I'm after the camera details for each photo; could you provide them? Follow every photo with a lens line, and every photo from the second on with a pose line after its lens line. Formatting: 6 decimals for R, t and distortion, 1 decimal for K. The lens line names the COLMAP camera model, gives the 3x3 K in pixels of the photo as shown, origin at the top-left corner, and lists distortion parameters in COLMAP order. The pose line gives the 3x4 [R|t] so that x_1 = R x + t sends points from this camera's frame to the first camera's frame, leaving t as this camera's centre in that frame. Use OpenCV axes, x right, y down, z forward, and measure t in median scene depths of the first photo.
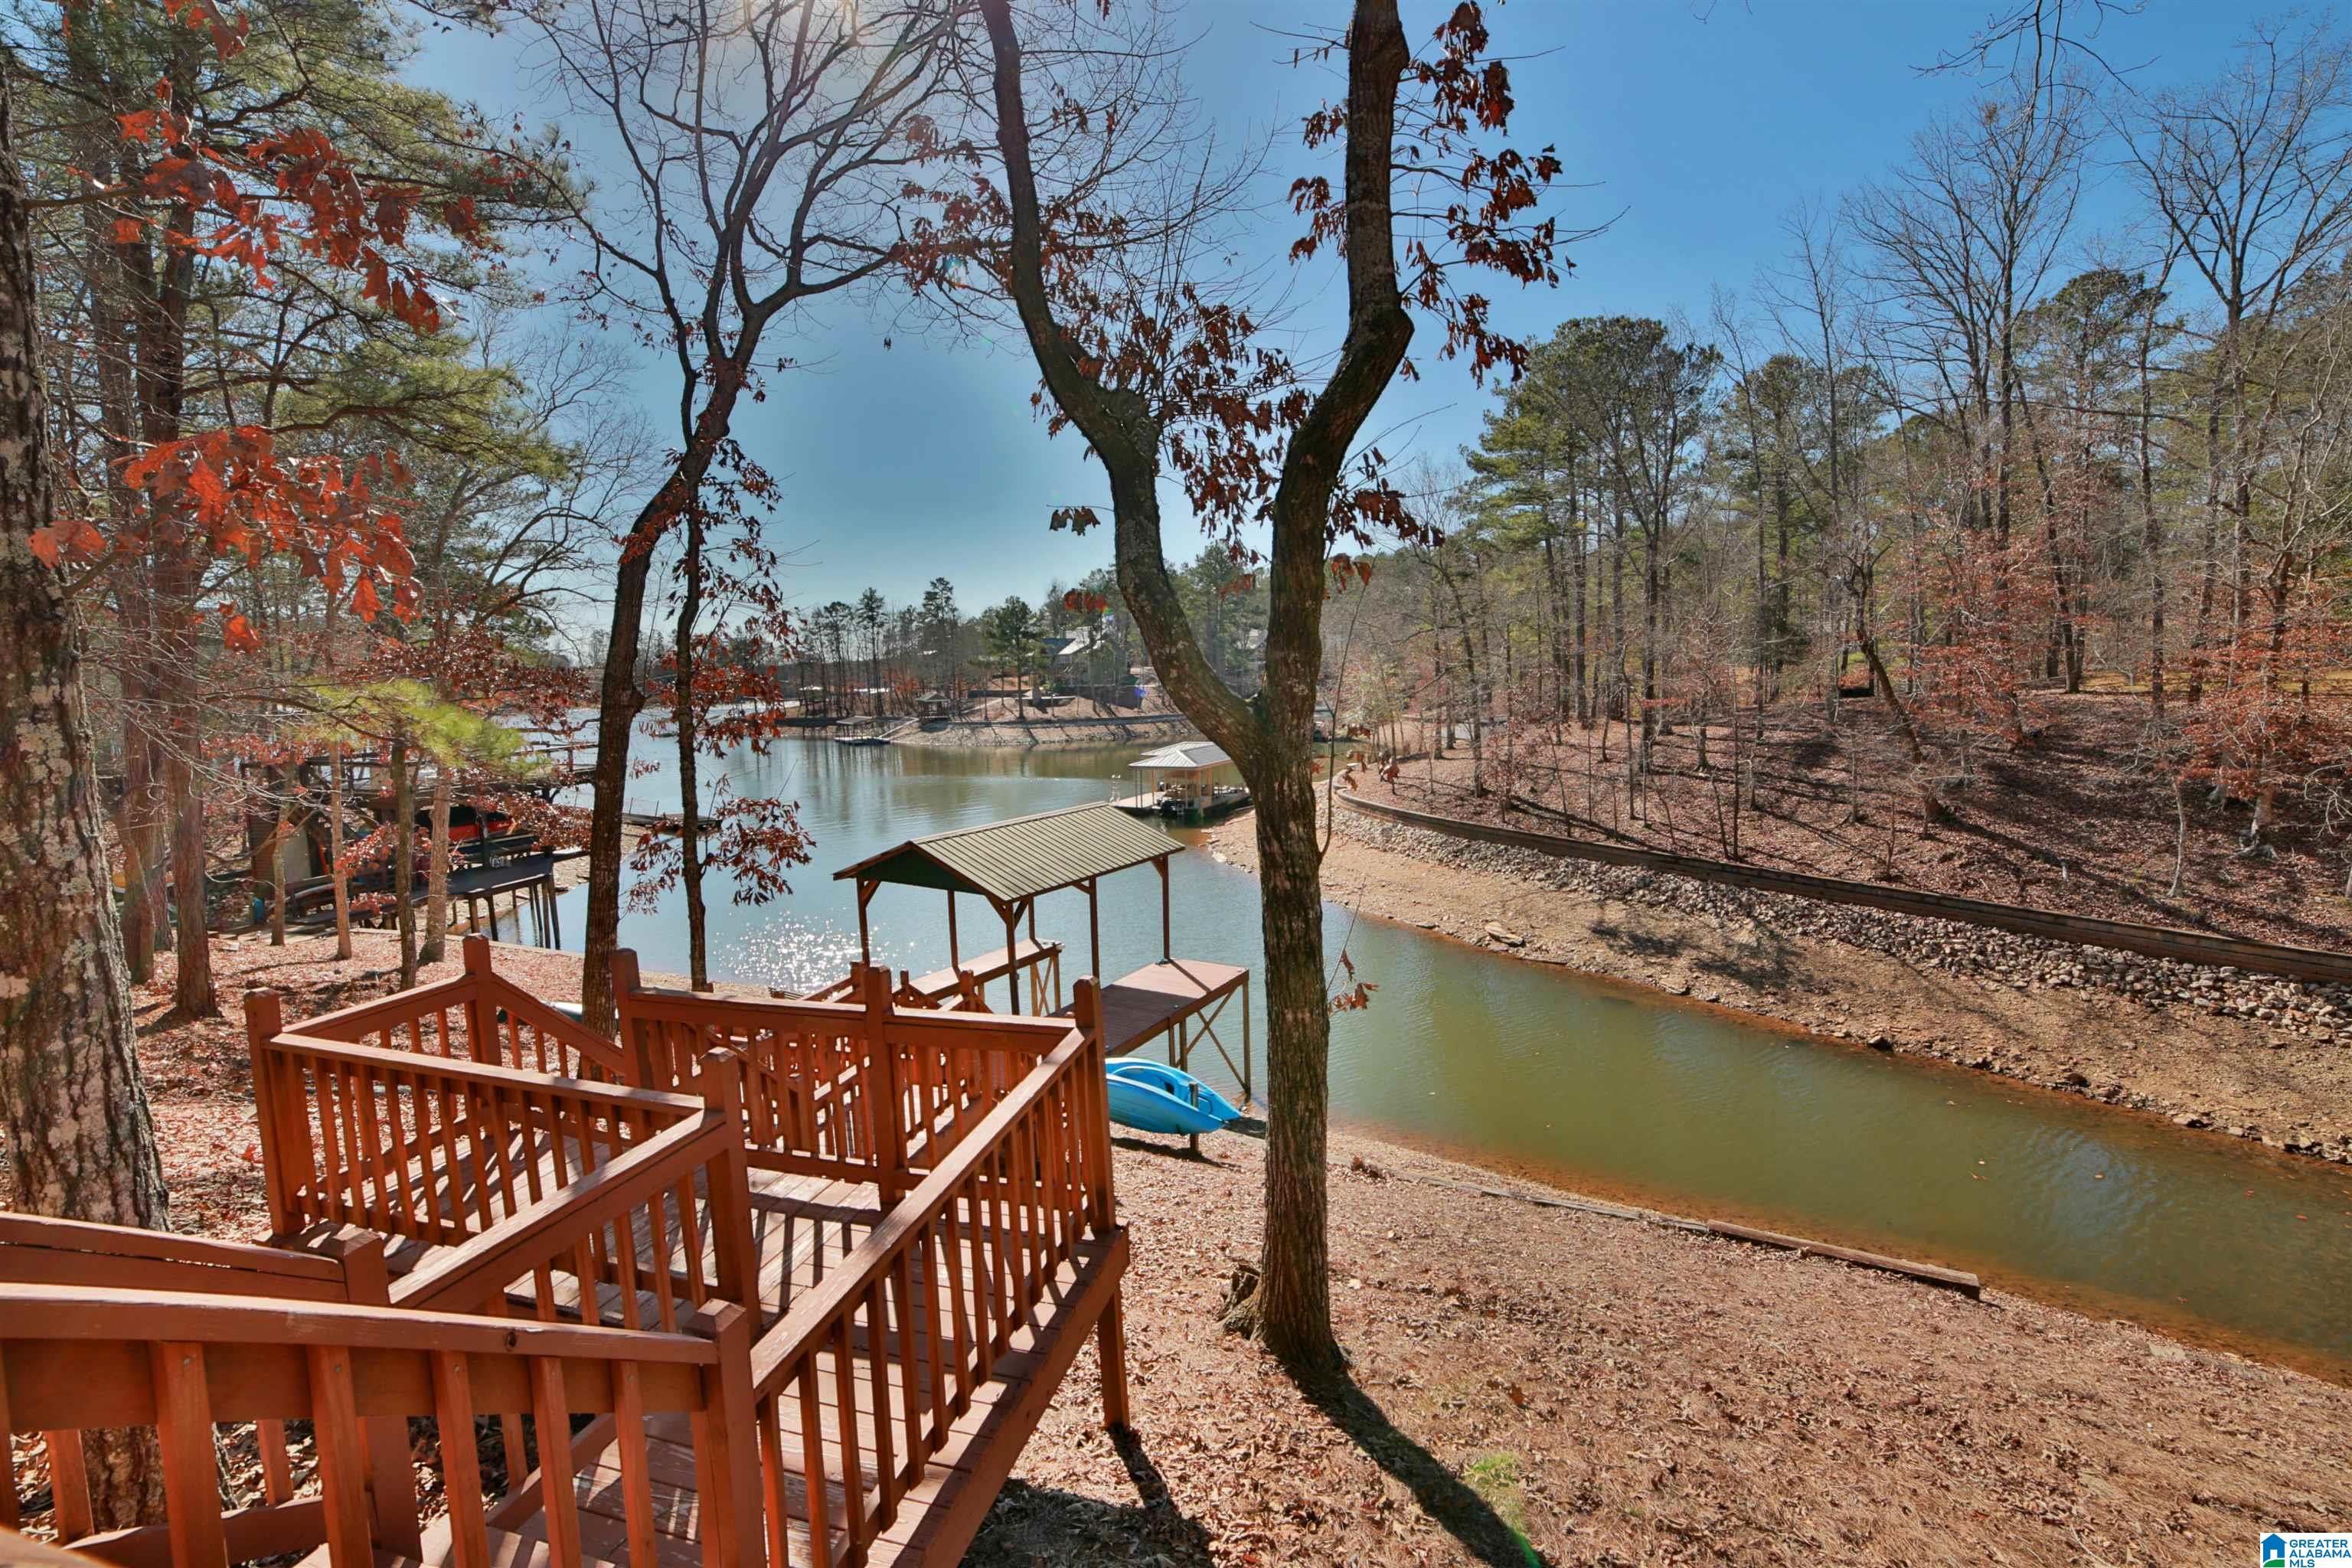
lens RADIAL K [[1002.7, 0, 1174.7], [0, 1002.7, 777.5], [0, 0, 1]] dist [-0.114994, 0.039139]
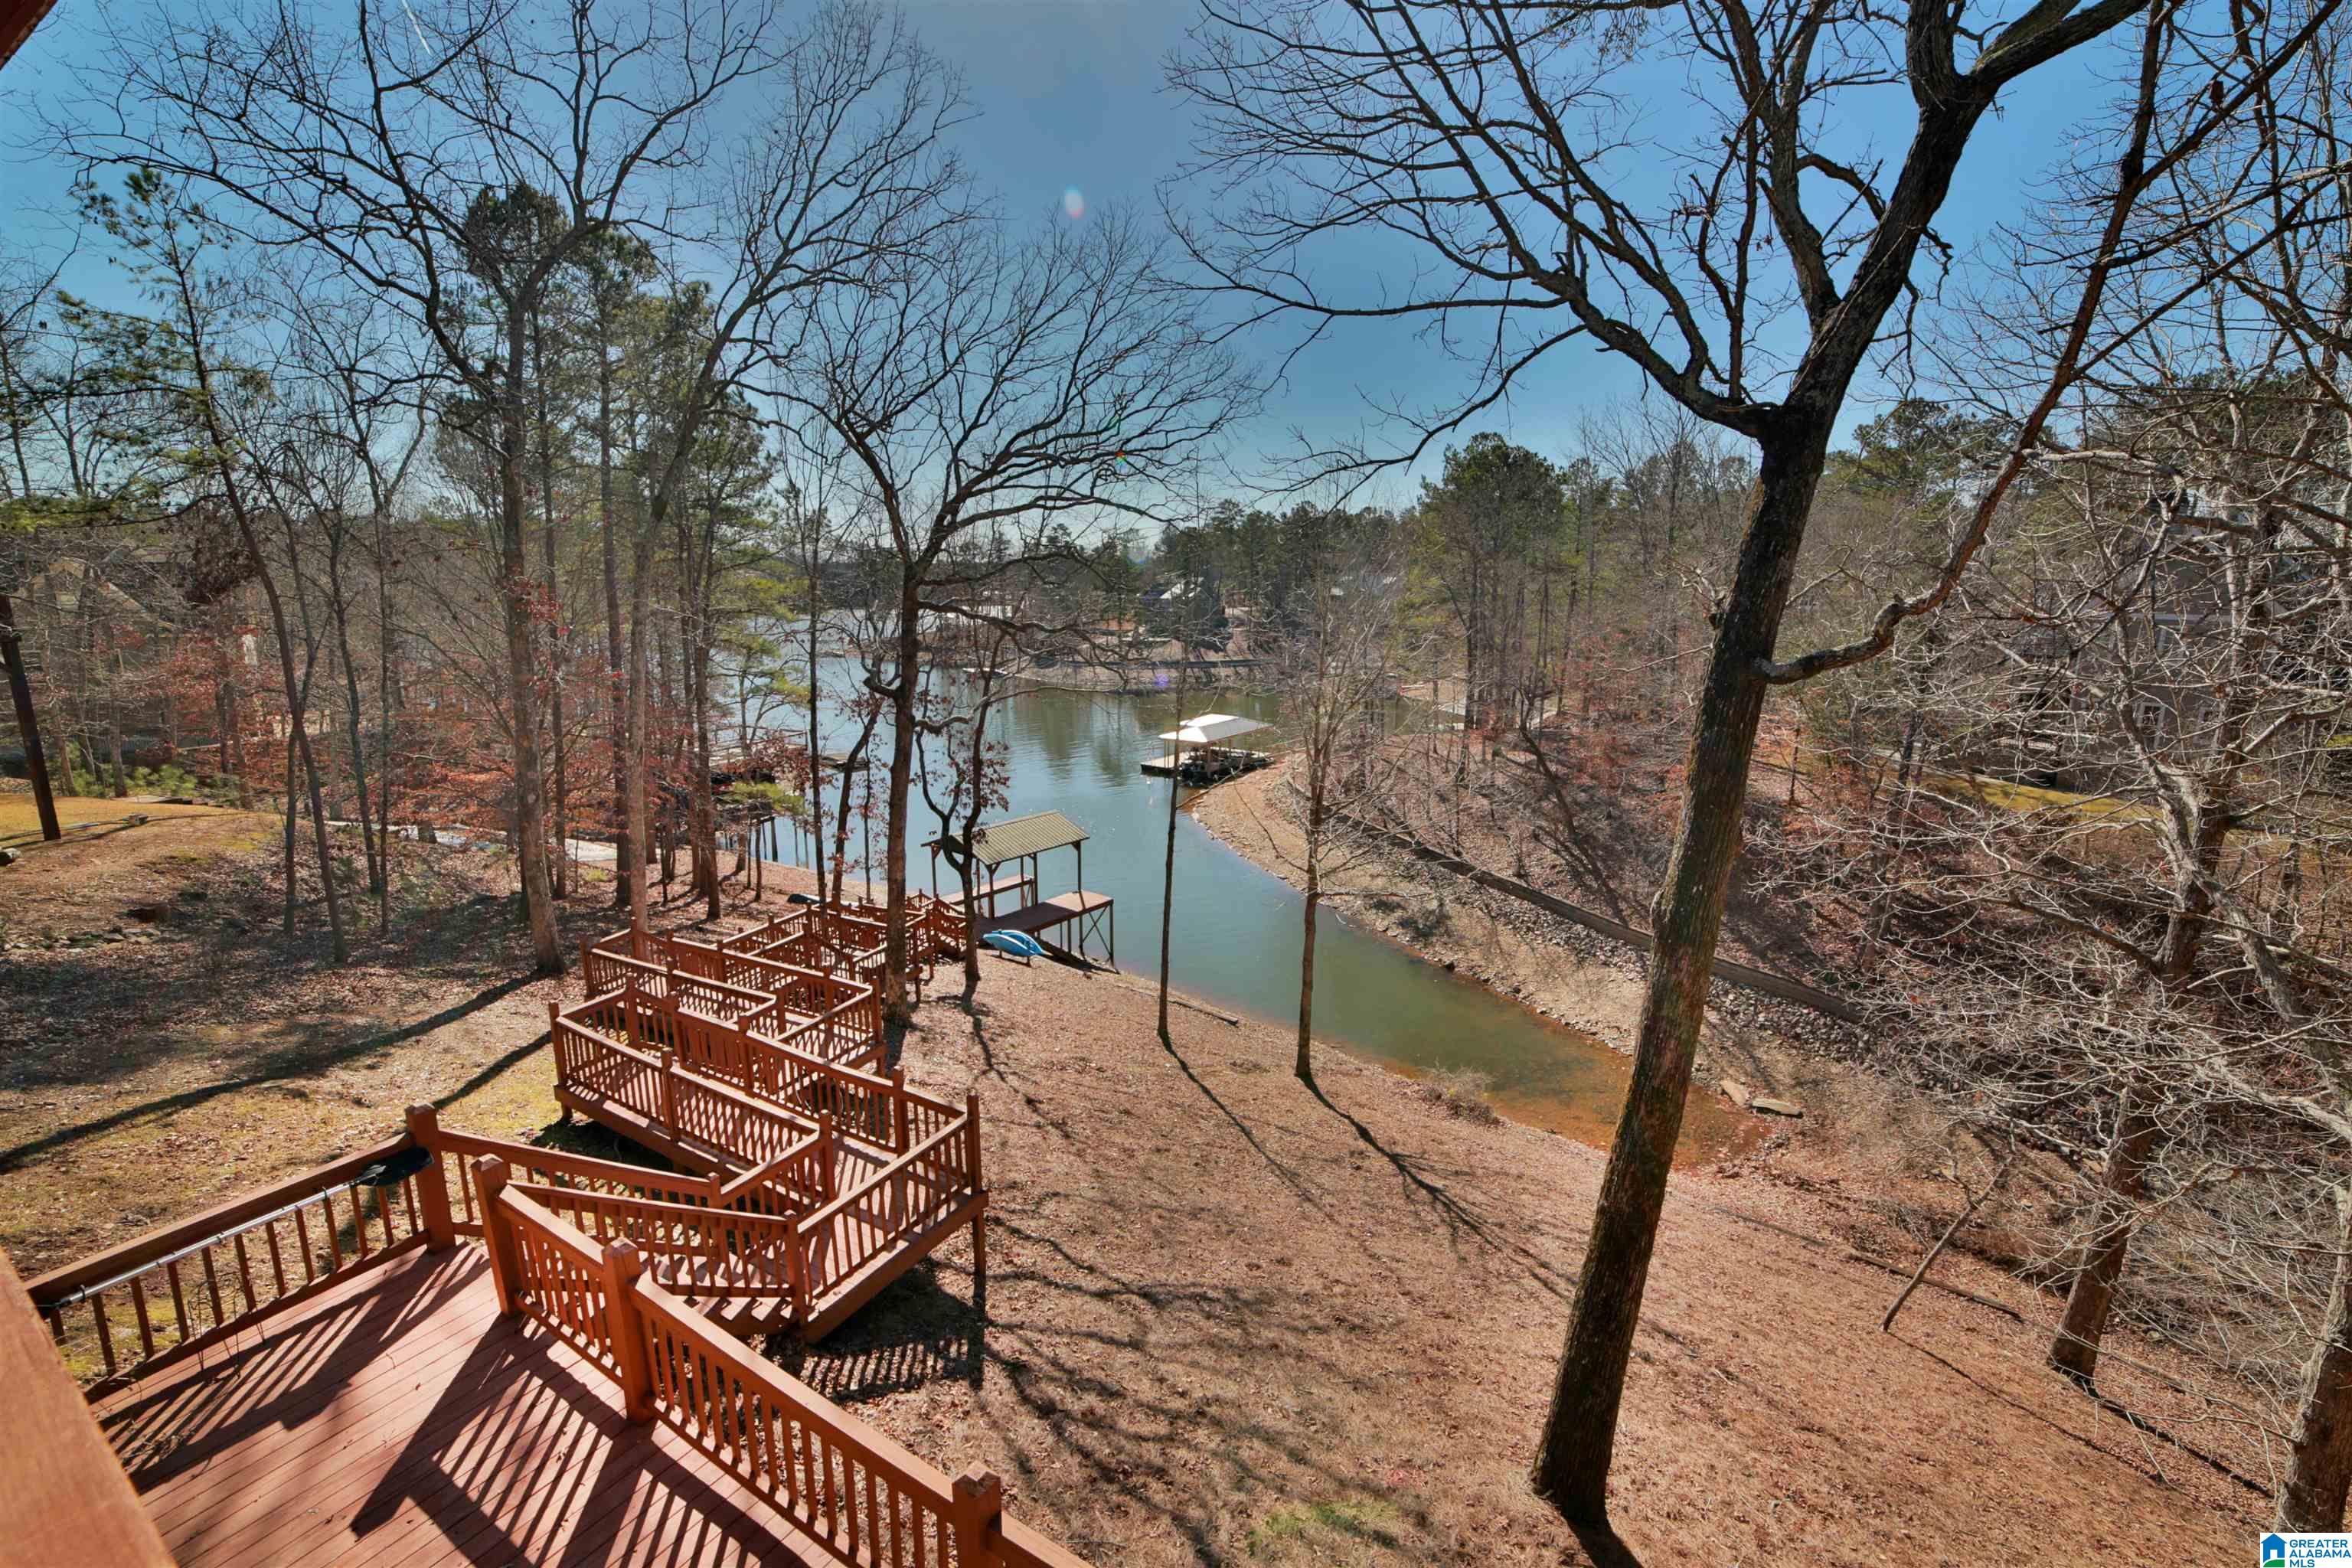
lens RADIAL K [[1002.7, 0, 1174.7], [0, 1002.7, 777.5], [0, 0, 1]] dist [-0.114994, 0.039139]
pose [[0.989728, 0.069458, -0.124958, 0.068032], [-0.057179, 0.993413, 0.099301, -0.043101], [0.131032, -0.091136, 0.987180, -0.160281]]
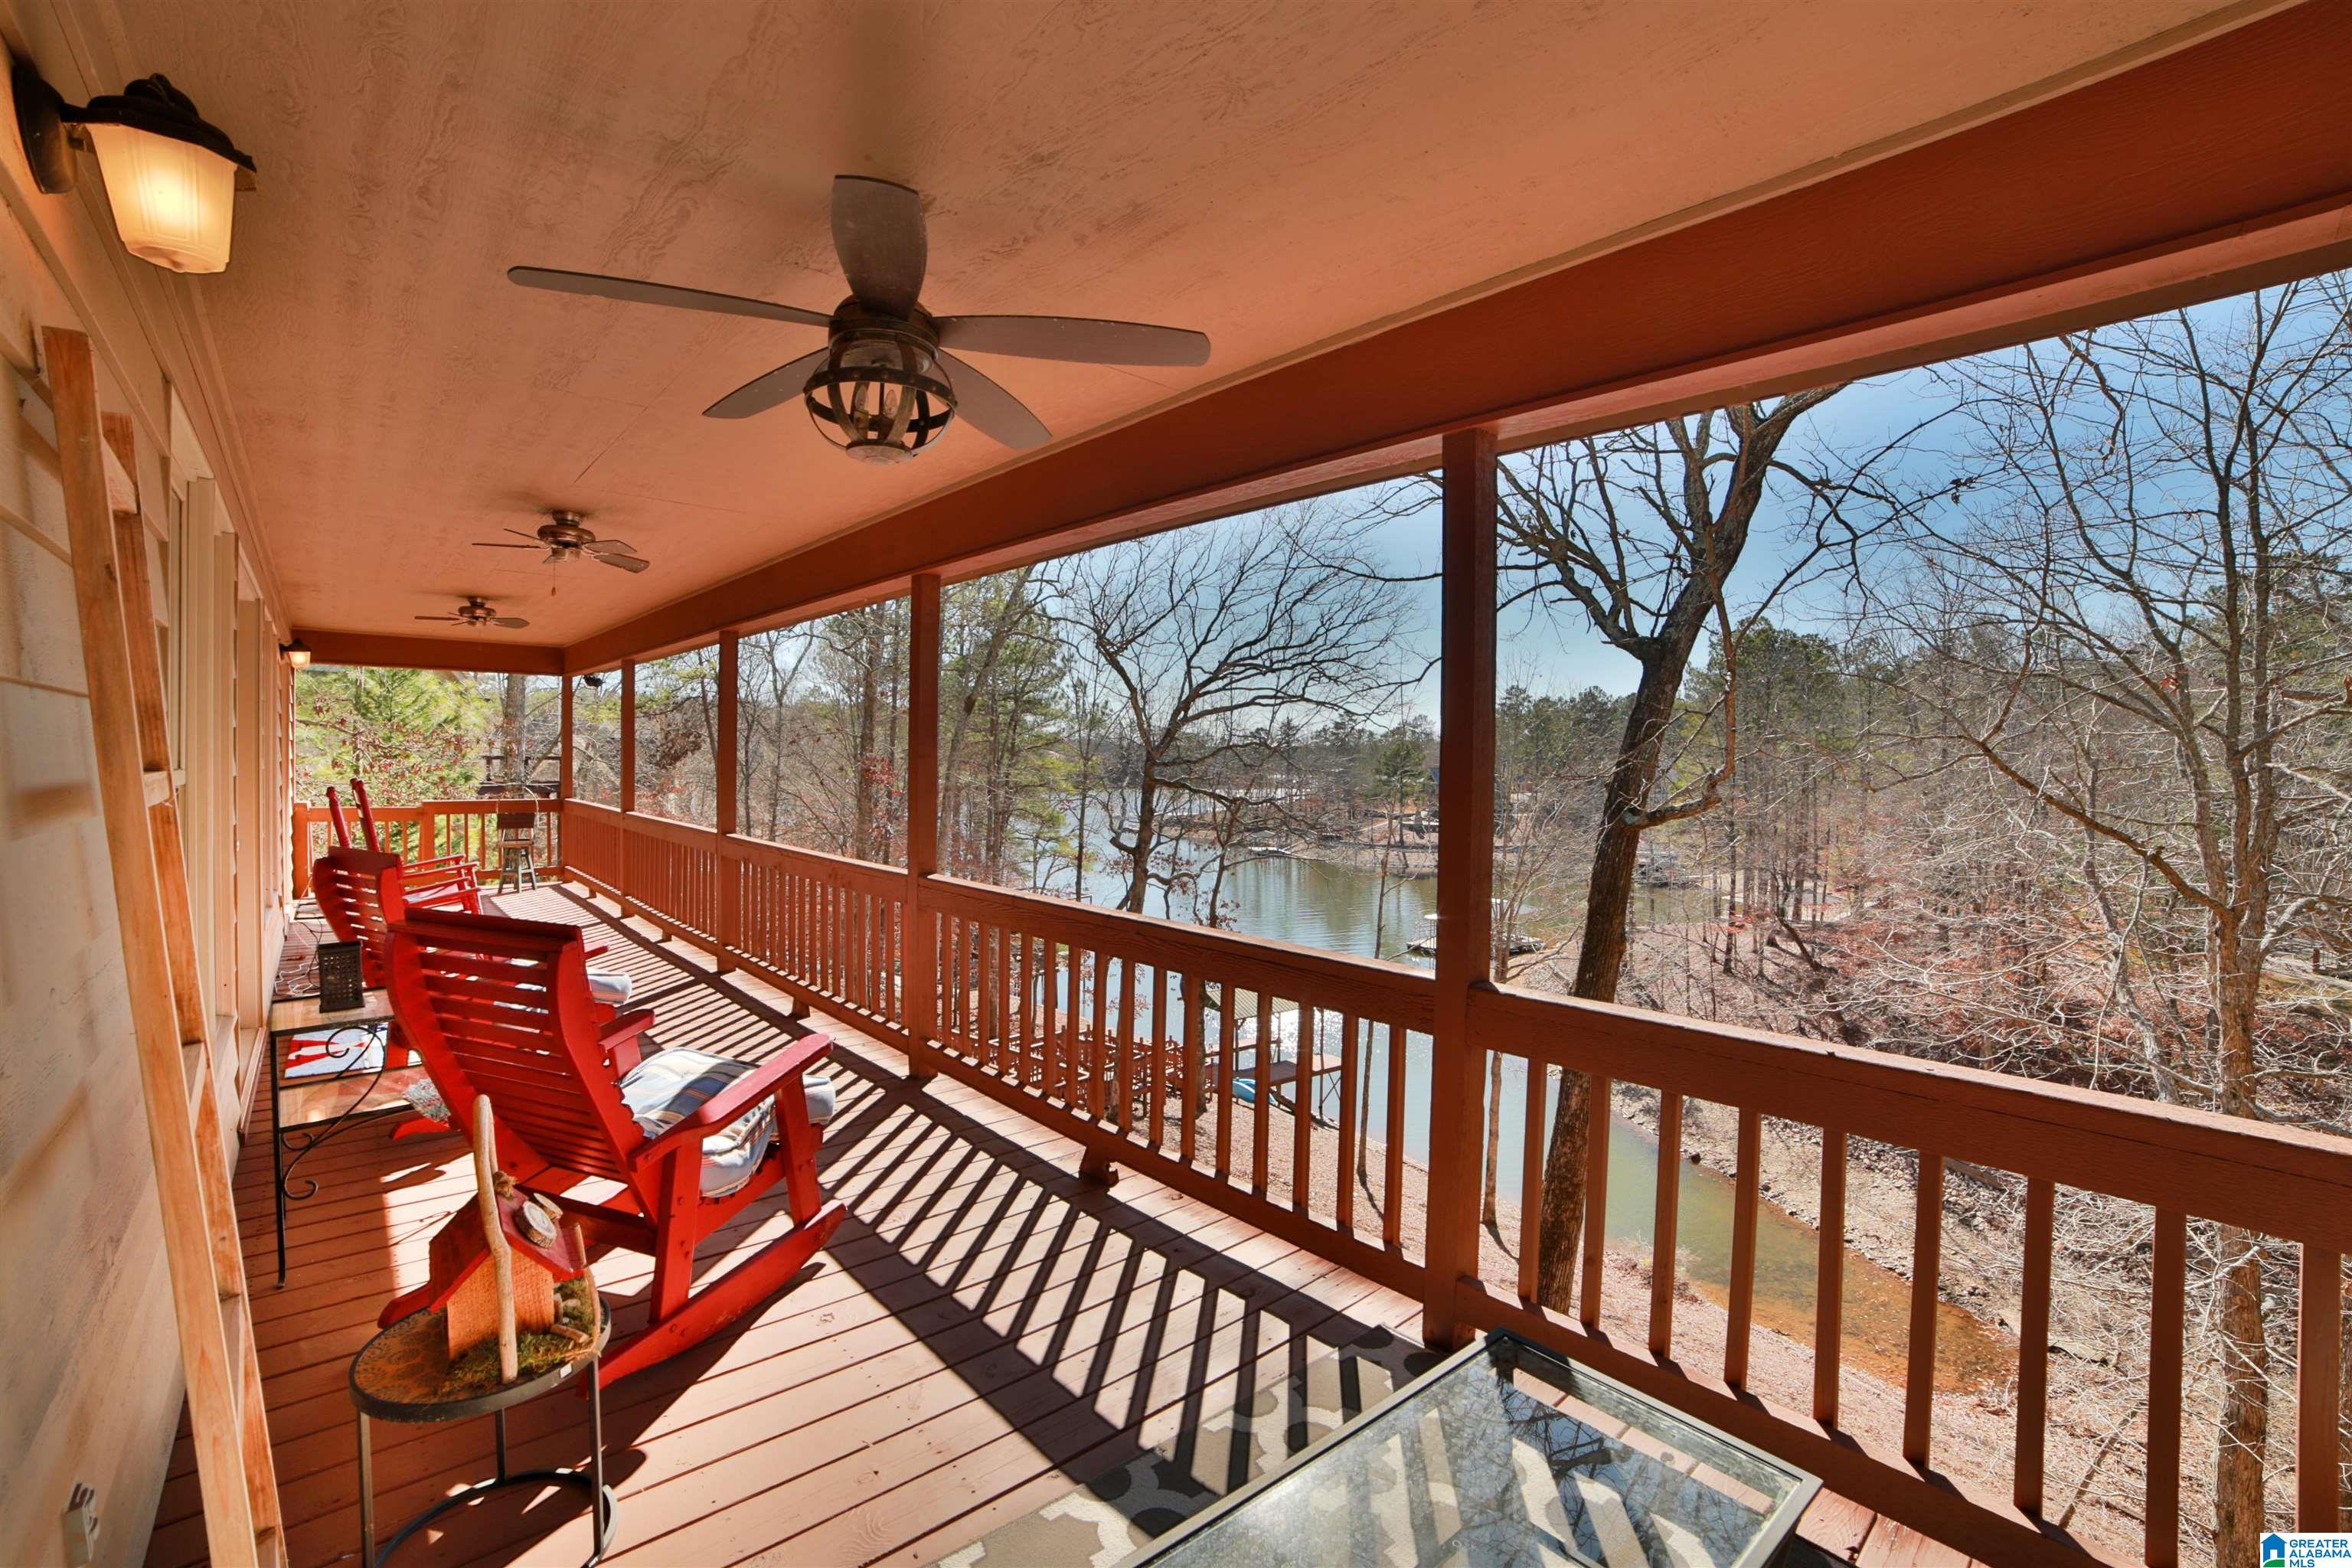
lens RADIAL K [[1002.7, 0, 1174.7], [0, 1002.7, 777.5], [0, 0, 1]] dist [-0.114994, 0.039139]
pose [[0.908896, 0.053416, -0.413587, 0.087461], [-0.086120, 0.994426, -0.060824, -0.041588], [0.408033, 0.090901, 0.908430, -0.182669]]
